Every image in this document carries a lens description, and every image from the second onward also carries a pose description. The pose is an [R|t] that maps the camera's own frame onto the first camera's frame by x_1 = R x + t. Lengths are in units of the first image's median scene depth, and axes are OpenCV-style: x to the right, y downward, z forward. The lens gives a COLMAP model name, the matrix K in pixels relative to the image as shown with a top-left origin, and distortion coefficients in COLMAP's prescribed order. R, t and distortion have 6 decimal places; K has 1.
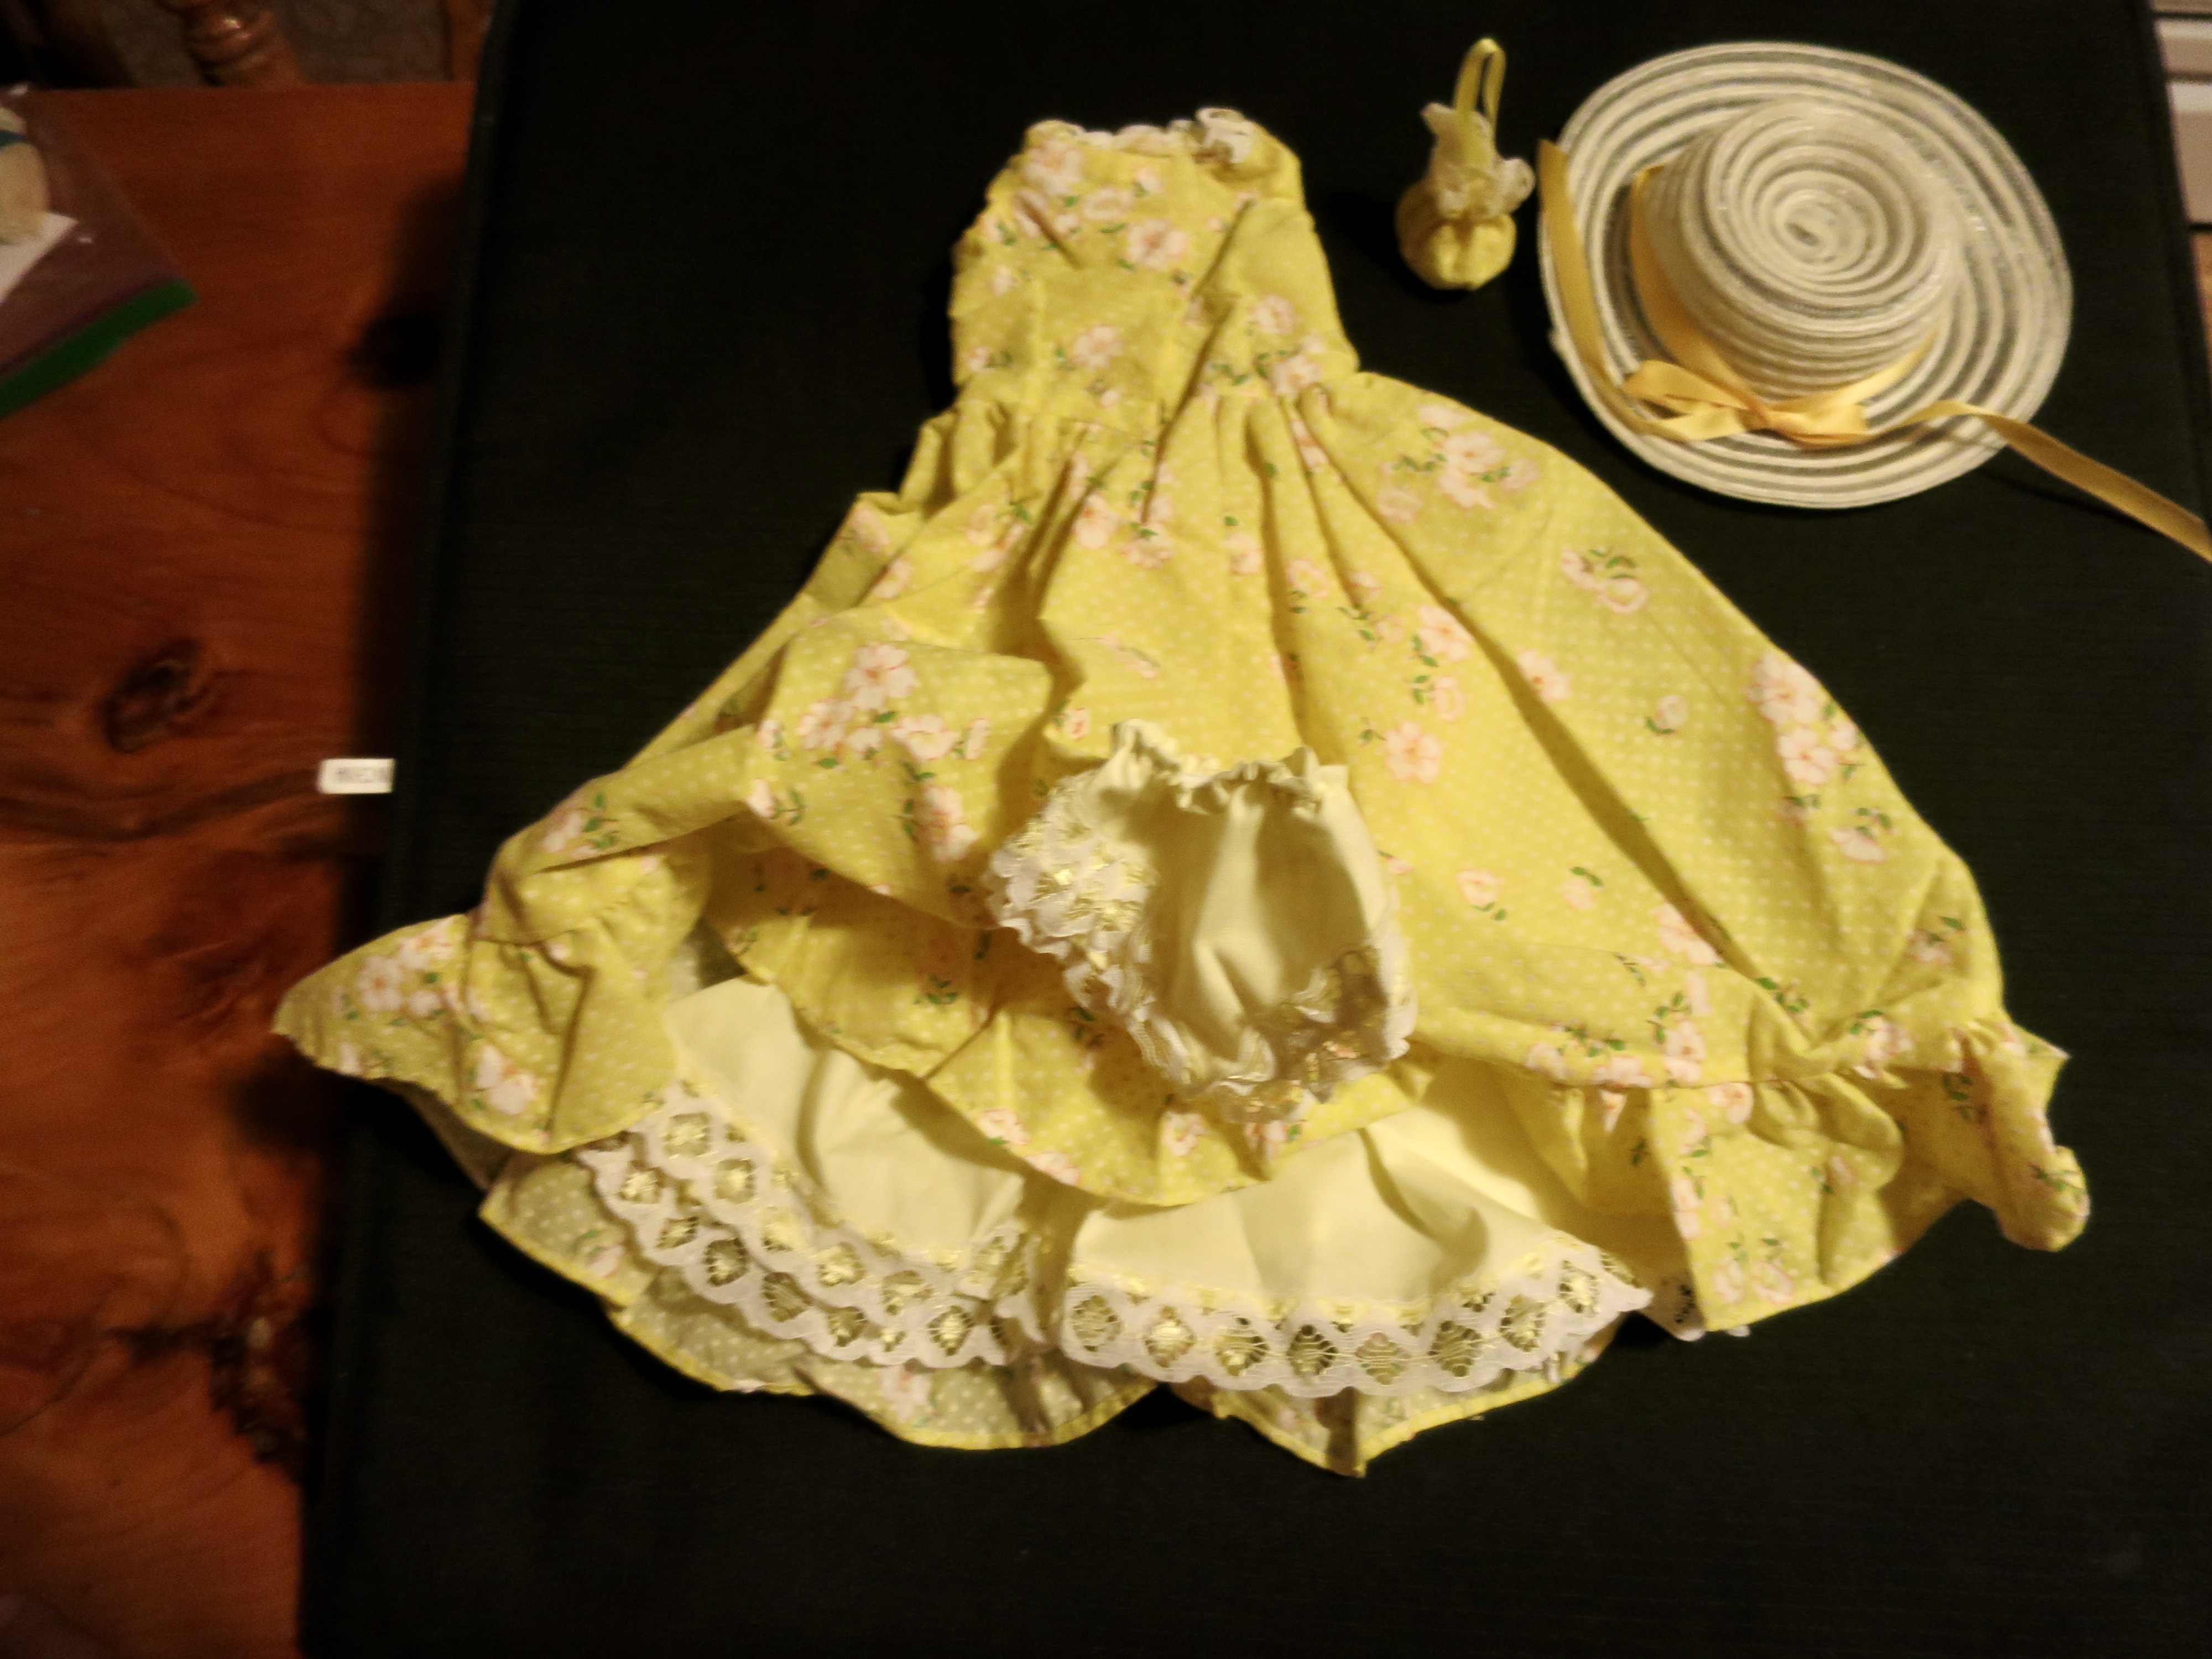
lens RADIAL K [[1572.0, 0, 1042.0], [0, 1572.0, 832.7], [0, 0, 1]] dist [-0.030619, 0.002887]
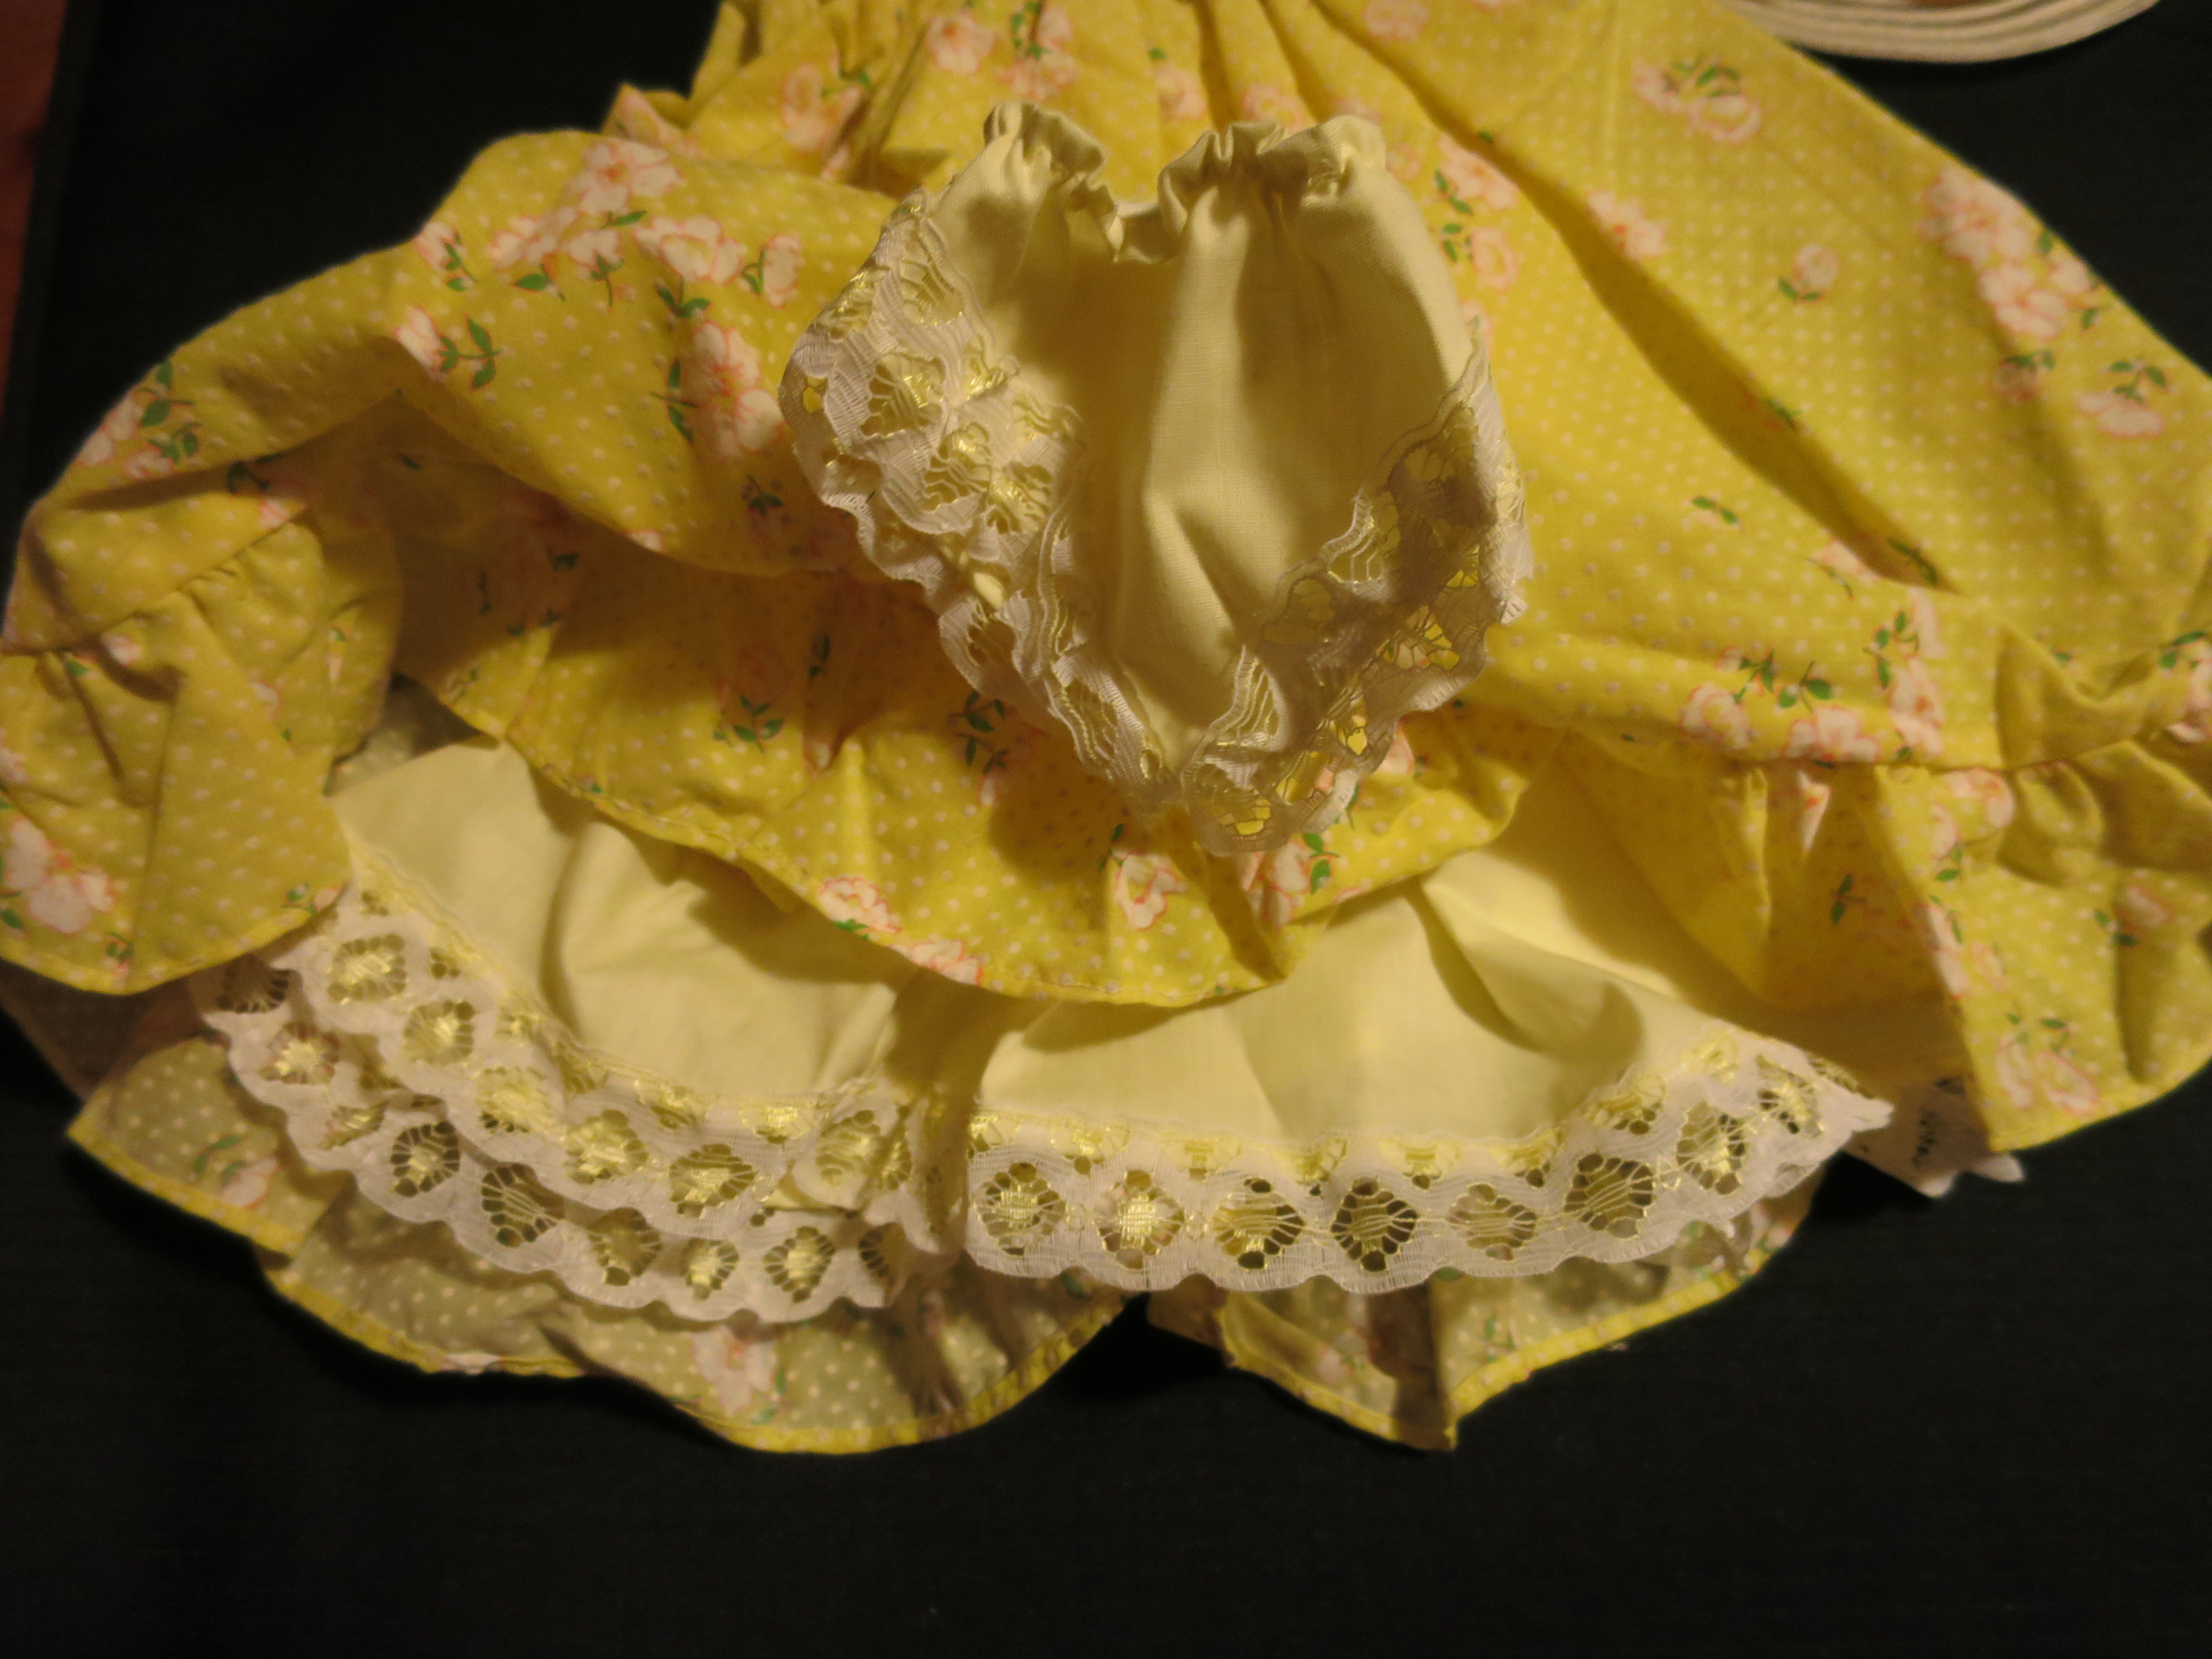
lens RADIAL K [[1572.0, 0, 1042.0], [0, 1572.0, 832.7], [0, 0, 1]] dist [-0.030619, 0.002887]
pose [[0.997584, -0.051511, 0.046611, 0.020948], [0.054754, 0.995958, -0.071206, 0.205007], [-0.042755, 0.073586, 0.996372, 0.365008]]
